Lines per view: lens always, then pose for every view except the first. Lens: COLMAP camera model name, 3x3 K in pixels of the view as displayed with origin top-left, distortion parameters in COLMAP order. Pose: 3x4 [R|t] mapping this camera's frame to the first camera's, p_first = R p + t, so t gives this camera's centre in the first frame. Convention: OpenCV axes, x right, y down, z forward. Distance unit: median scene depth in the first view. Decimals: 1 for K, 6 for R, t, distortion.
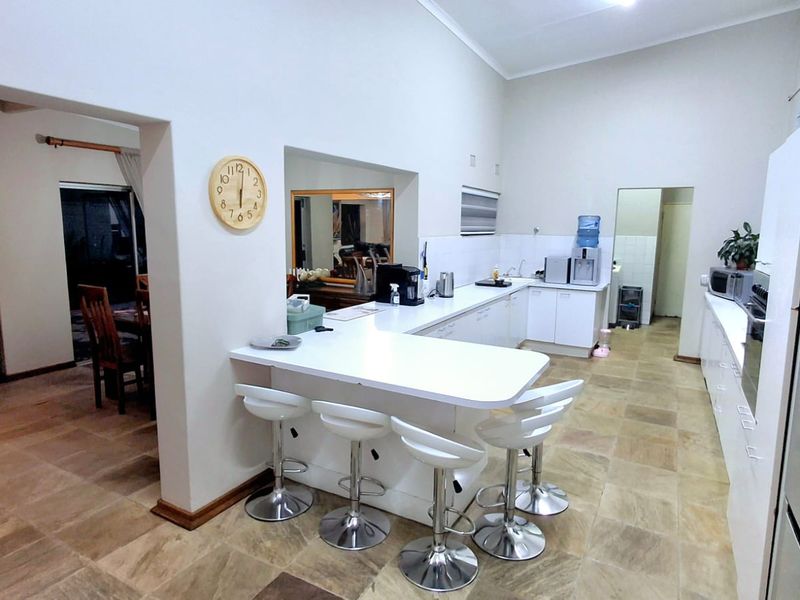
lens RADIAL K [[491.9, 0, 398.9], [0, 491.9, 297.6], [0, 0, 1]] dist [-0.004637, -0.002967]
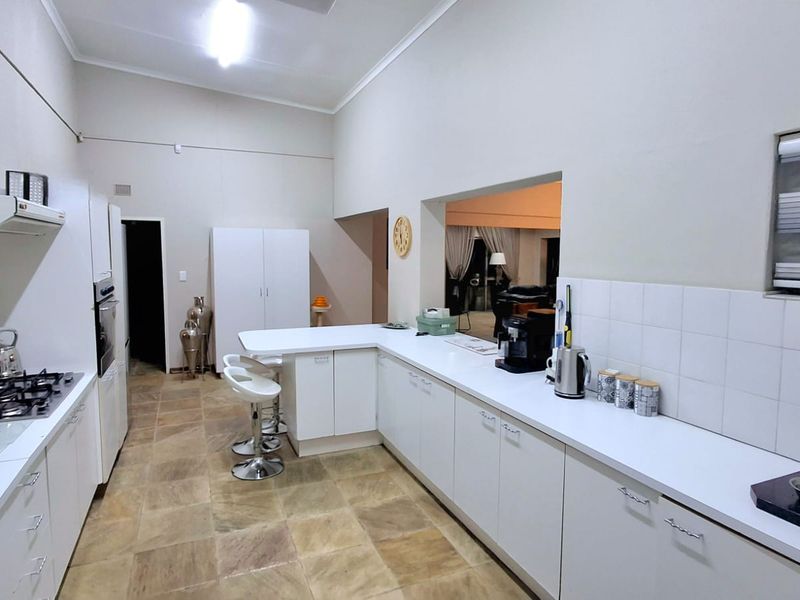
lens RADIAL K [[491.9, 0, 399.7], [0, 491.9, 298.8], [0, 0, 1]] dist [-0.004637, -0.002967]
pose [[-0.614700, 0.057627, -0.786653, 1.015991], [-0.132380, 0.975644, 0.174914, -0.279664], [0.777573, 0.211657, -0.592099, 1.930491]]
